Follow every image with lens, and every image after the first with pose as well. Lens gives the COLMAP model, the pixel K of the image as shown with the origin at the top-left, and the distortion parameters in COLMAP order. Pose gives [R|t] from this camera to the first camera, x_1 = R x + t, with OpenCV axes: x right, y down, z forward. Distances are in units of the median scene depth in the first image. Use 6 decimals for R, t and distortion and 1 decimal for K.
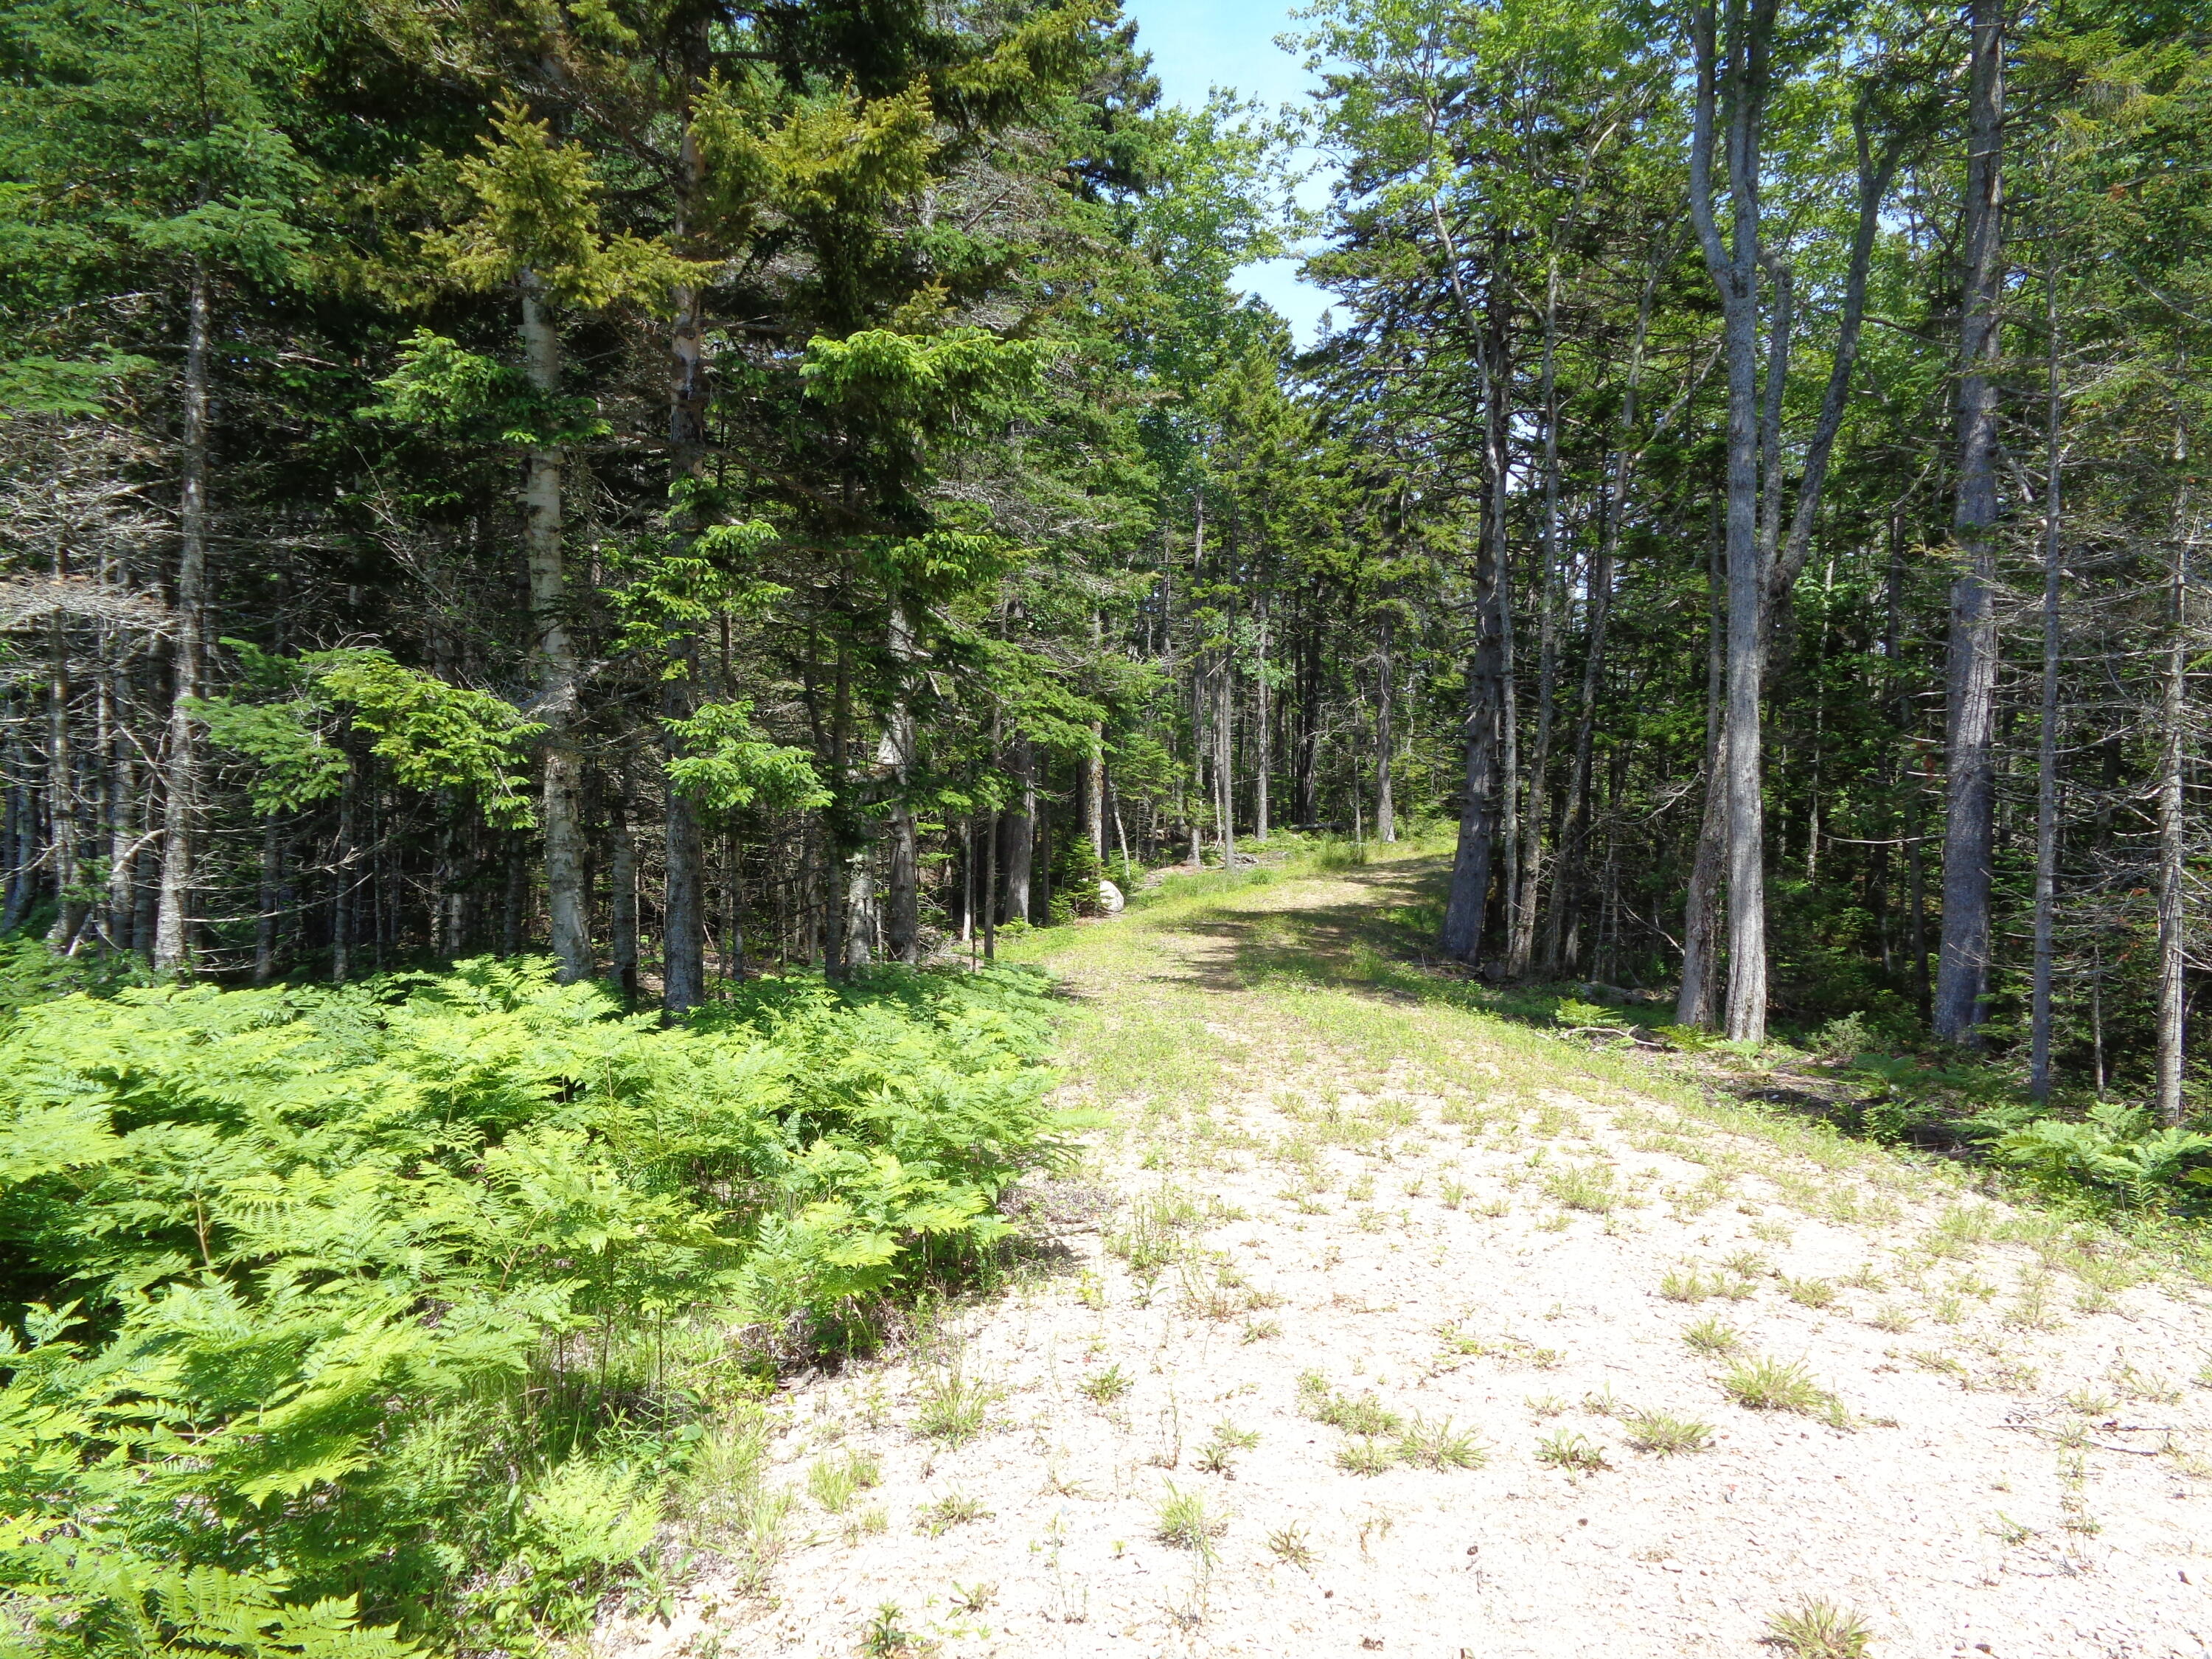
lens RADIAL K [[1635.7, 0, 1106.0], [0, 1635.7, 829.5], [0, 0, 1]] dist [0.007004, 0.001604]
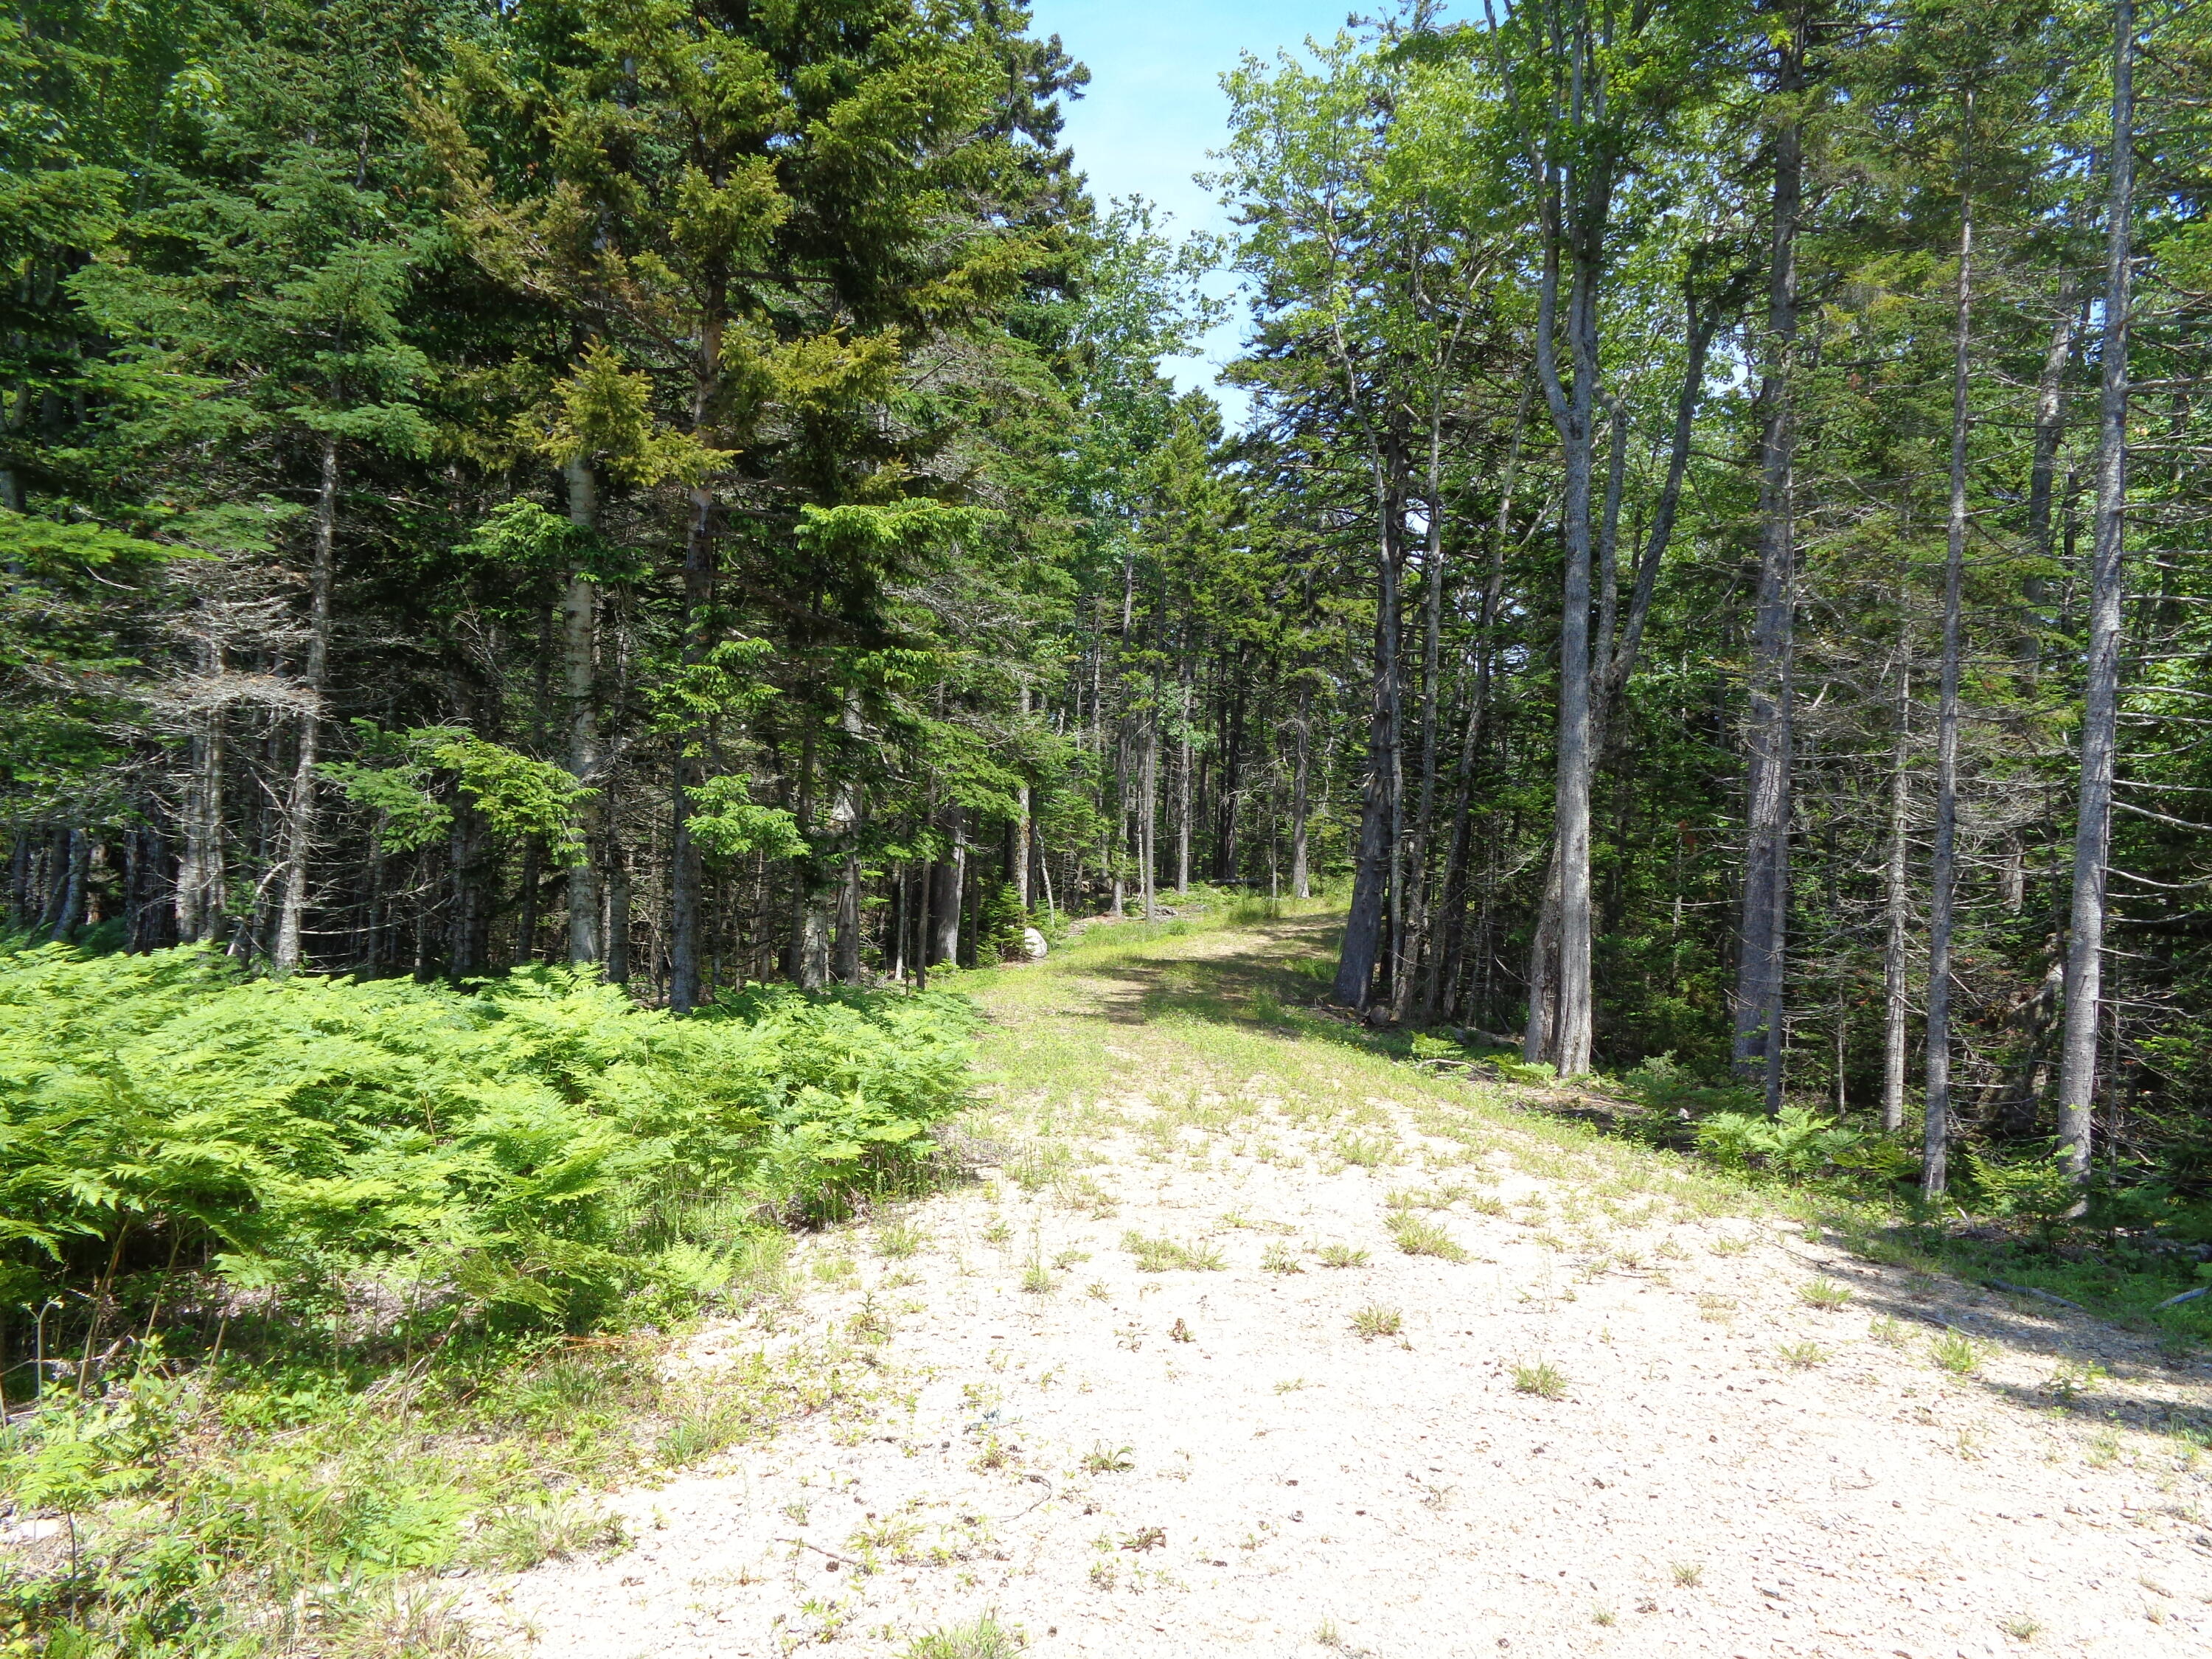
lens RADIAL K [[1637.0, 0, 1106.0], [0, 1637.0, 829.5], [0, 0, 1]] dist [-0.001979, 0.000359]
pose [[0.998877, 0.023568, 0.041103, 0.012621], [-0.022254, 0.999235, -0.032148, 0.001591], [-0.041829, 0.031197, 0.998638, -0.239335]]
